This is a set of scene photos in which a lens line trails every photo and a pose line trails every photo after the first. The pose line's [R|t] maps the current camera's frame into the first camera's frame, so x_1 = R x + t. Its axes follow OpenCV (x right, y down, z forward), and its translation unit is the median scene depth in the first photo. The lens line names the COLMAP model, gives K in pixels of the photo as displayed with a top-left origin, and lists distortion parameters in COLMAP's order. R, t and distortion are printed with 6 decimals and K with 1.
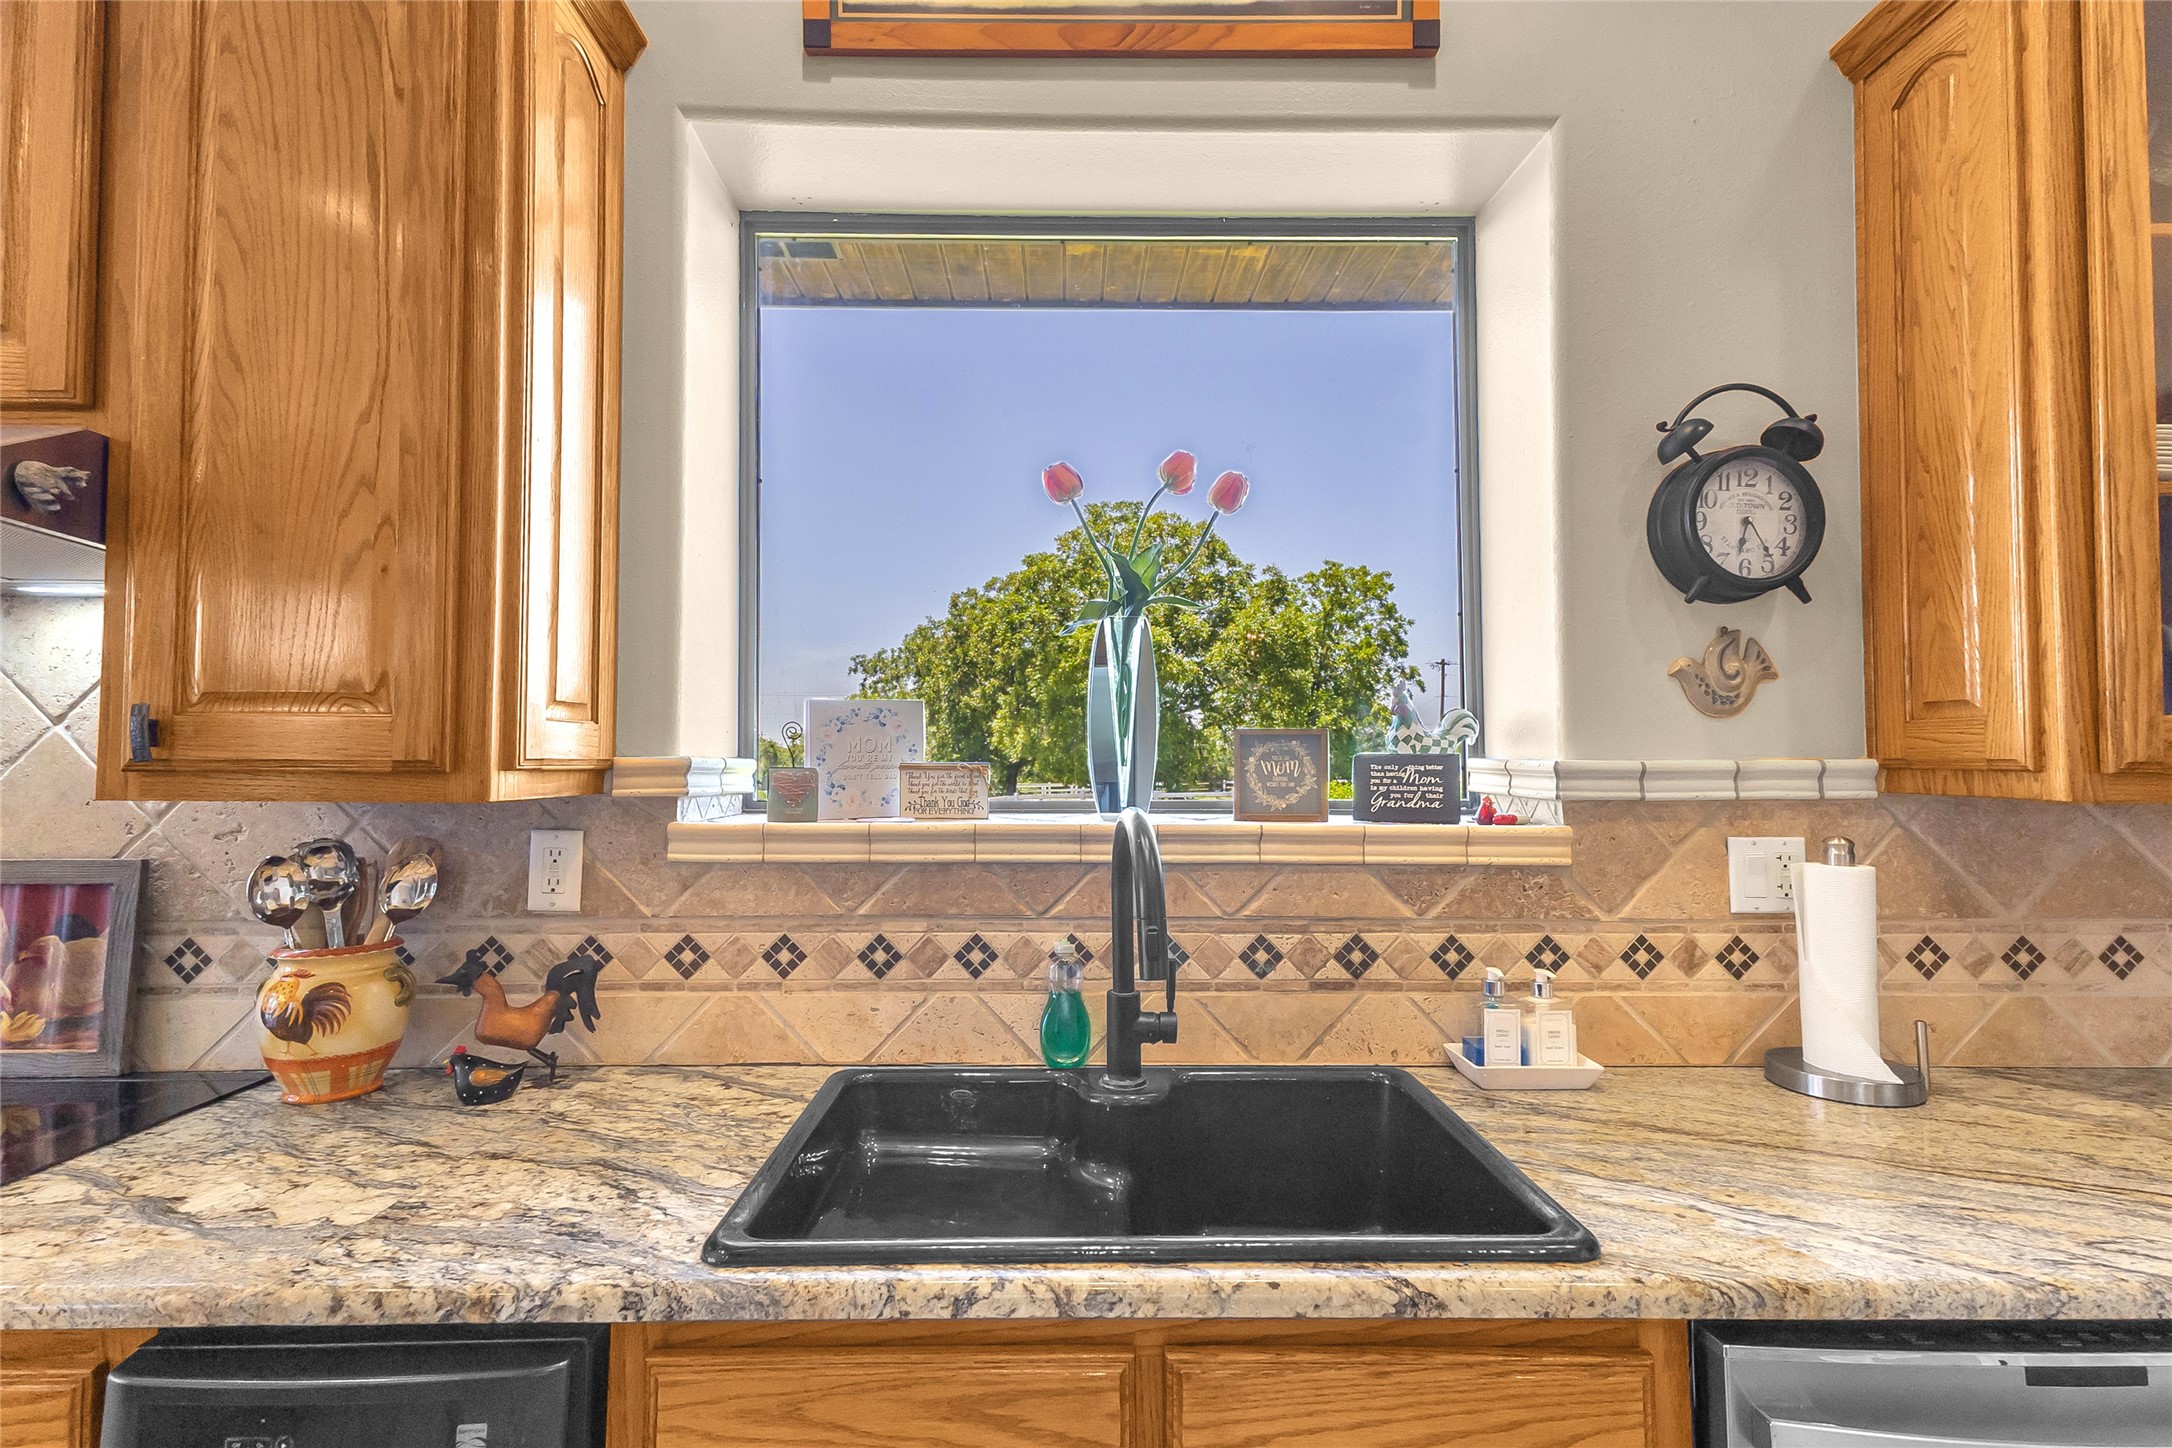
lens RADIAL K [[1011.2, 0, 1078.7], [0, 1011.2, 720.3], [0, 0, 1]] dist [0.018422, -0.000508]
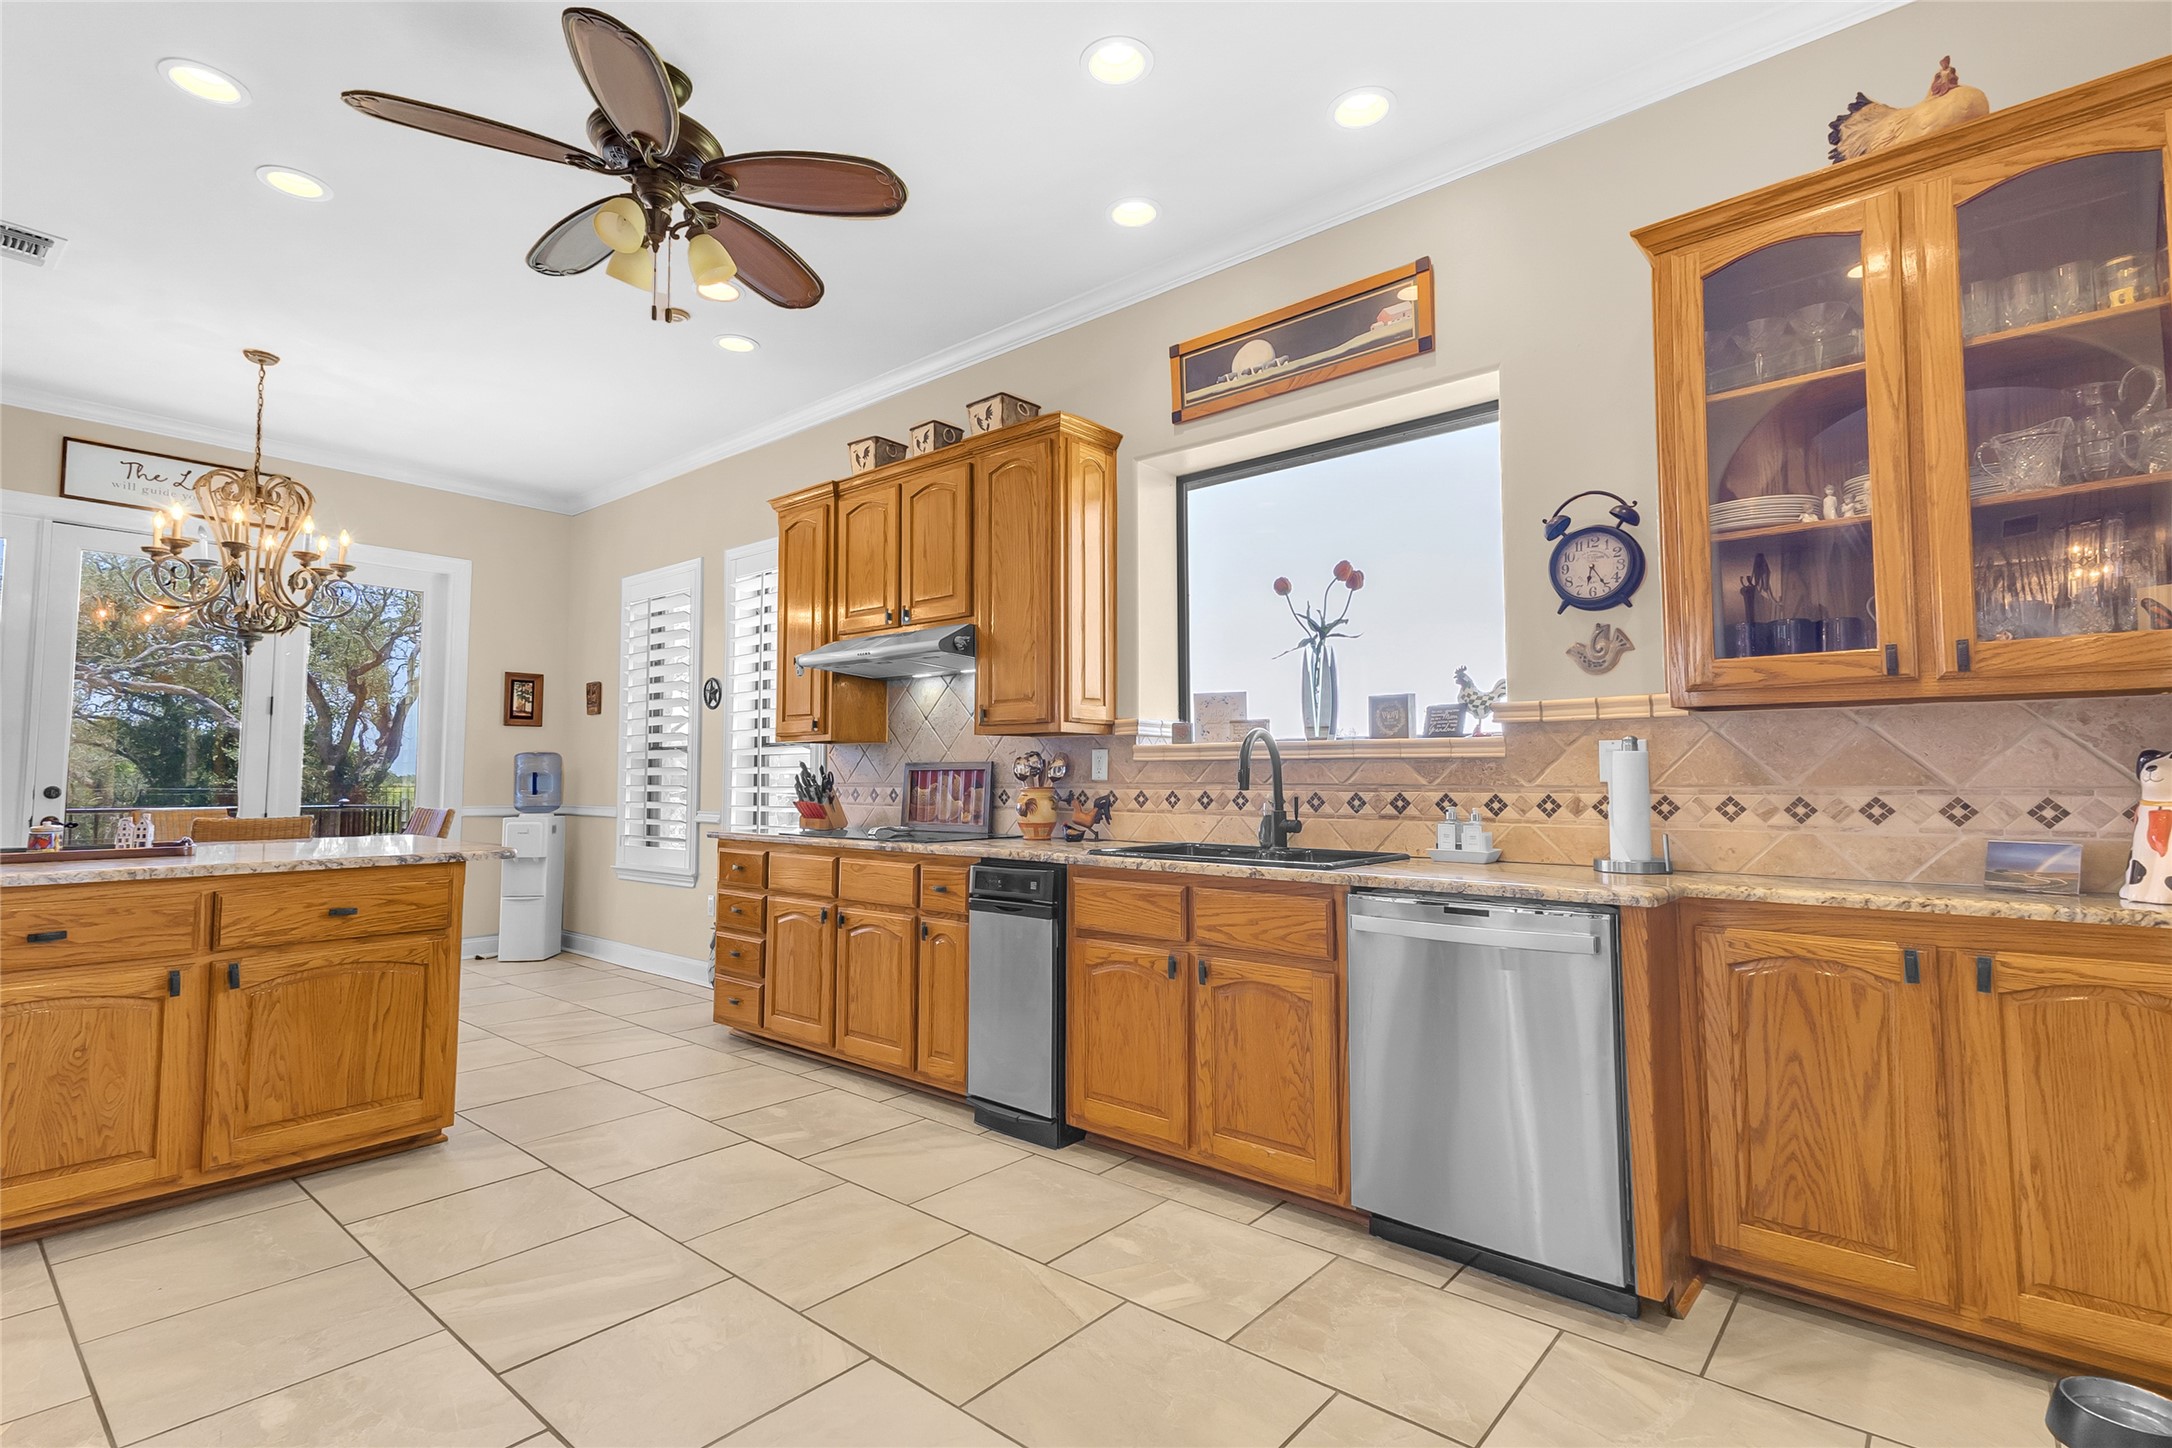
lens RADIAL K [[1030.6, 0, 1084.4], [0, 1030.6, 716.0], [0, 0, 1]] dist [0.017503, -0.000086]
pose [[0.749385, -0.042652, -0.660759, 1.182485], [0.026580, 0.999057, -0.034345, 0.111617], [0.661601, 0.008175, 0.749812, -0.986081]]
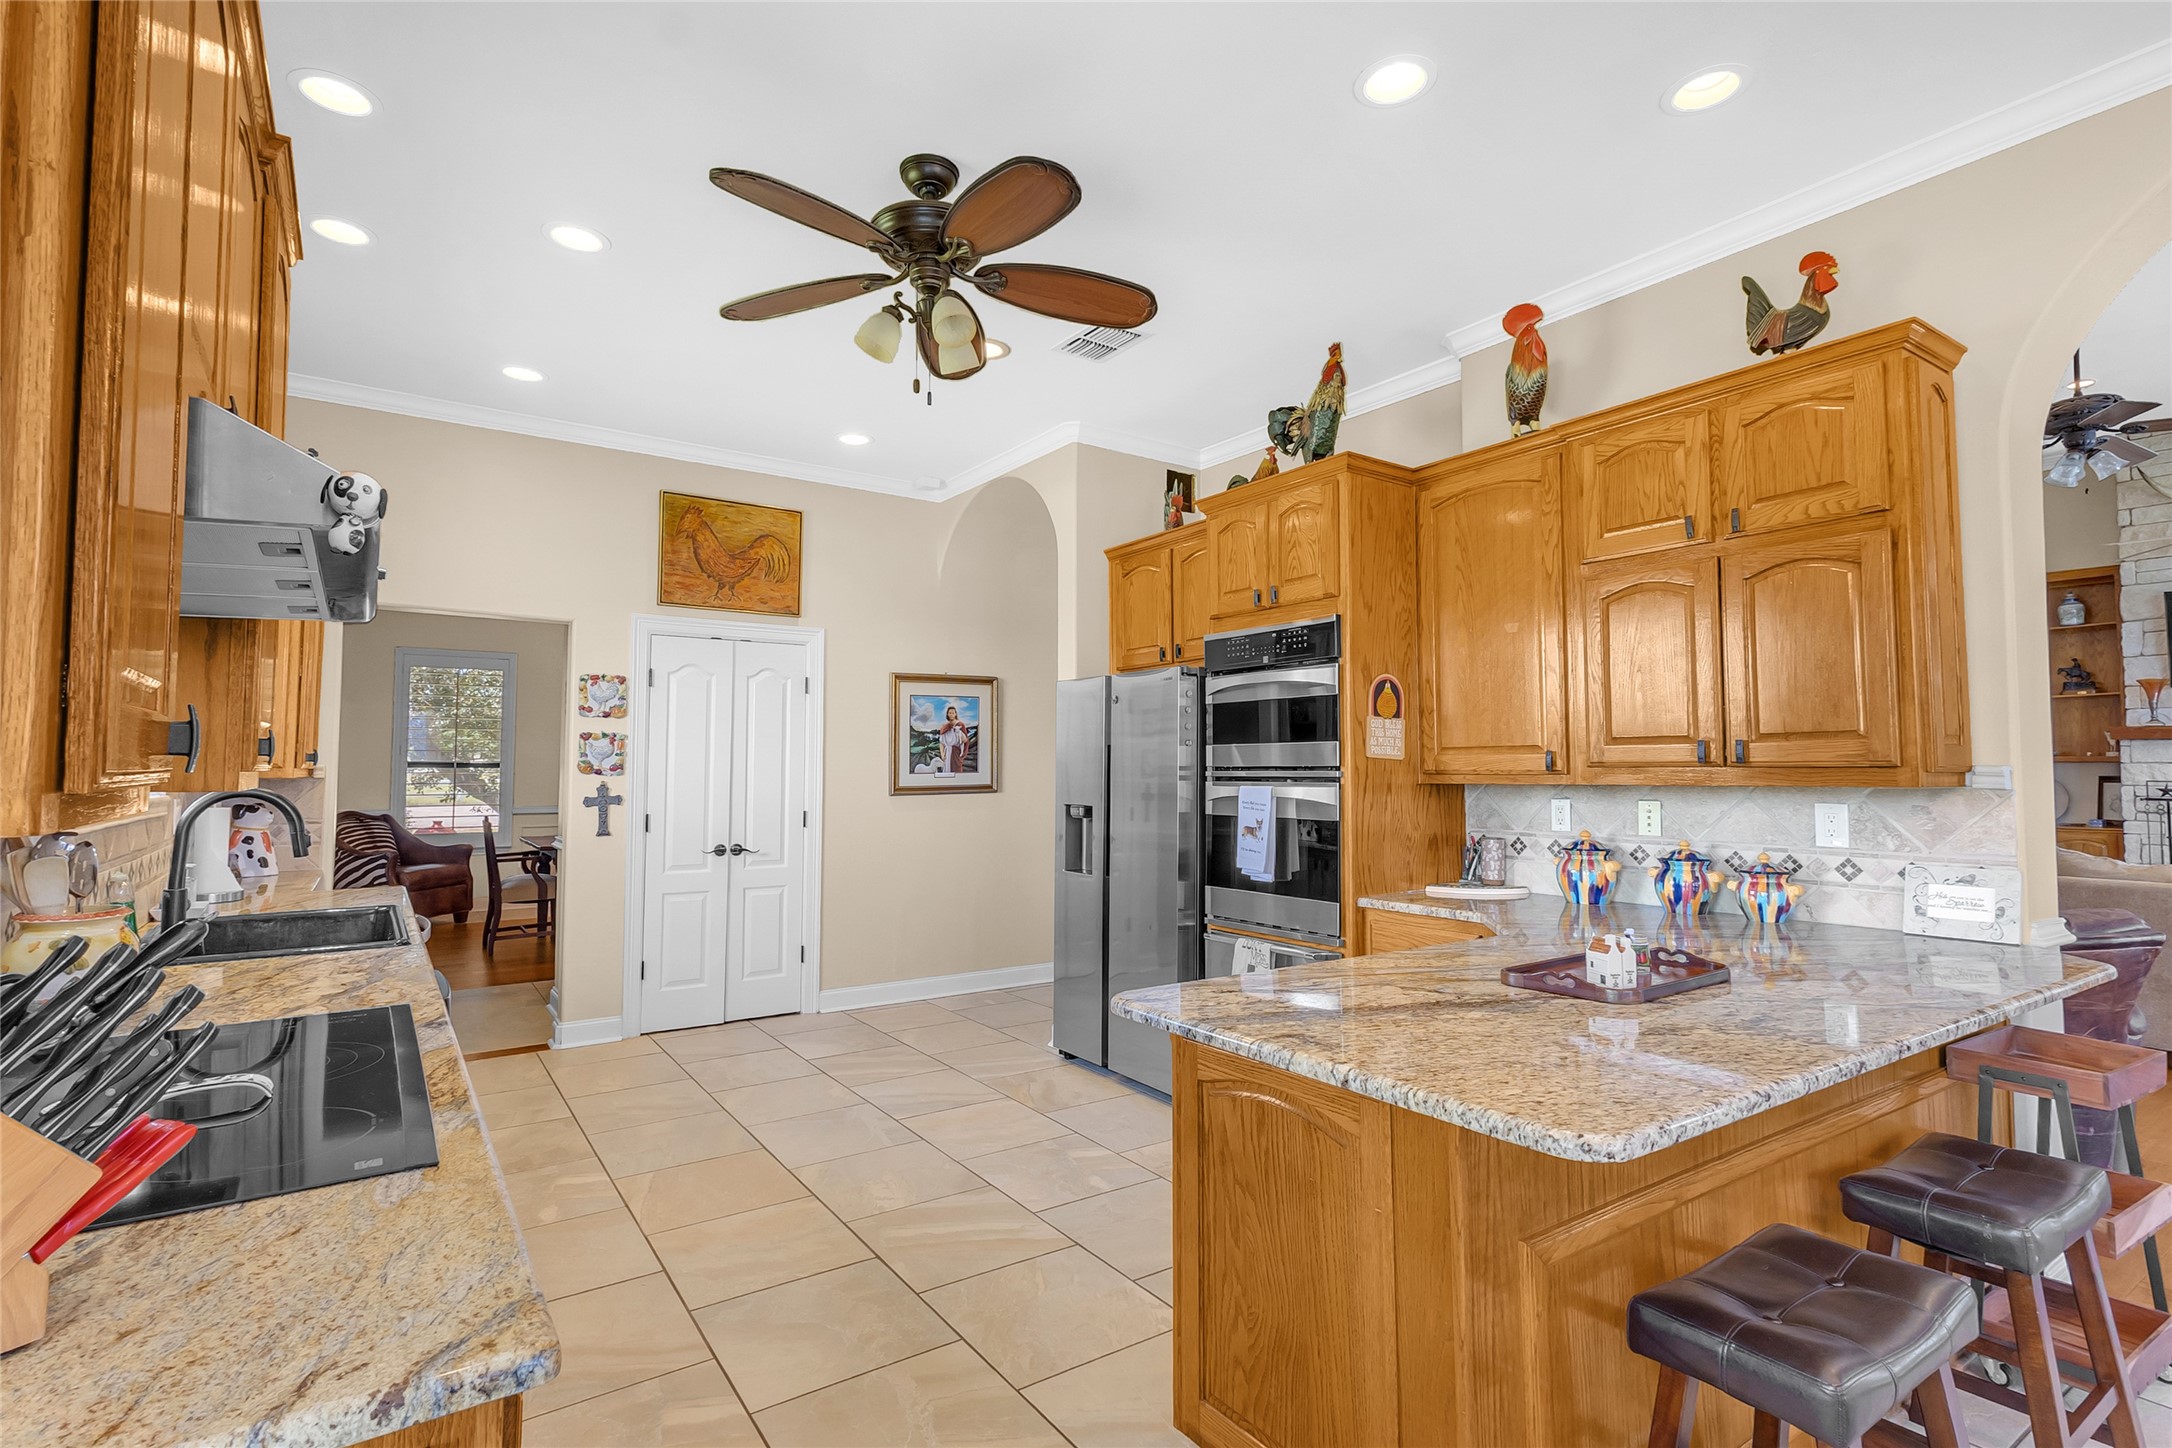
lens RADIAL K [[1030.6, 0, 1077.6], [0, 1030.6, 719.3], [0, 0, 1]] dist [0.017503, -0.000086]
pose [[-0.549397, 0.035799, 0.834794, -2.264650], [-0.036361, 0.997111, -0.066689, 0.025845], [-0.834770, -0.066993, -0.546508, 0.640673]]
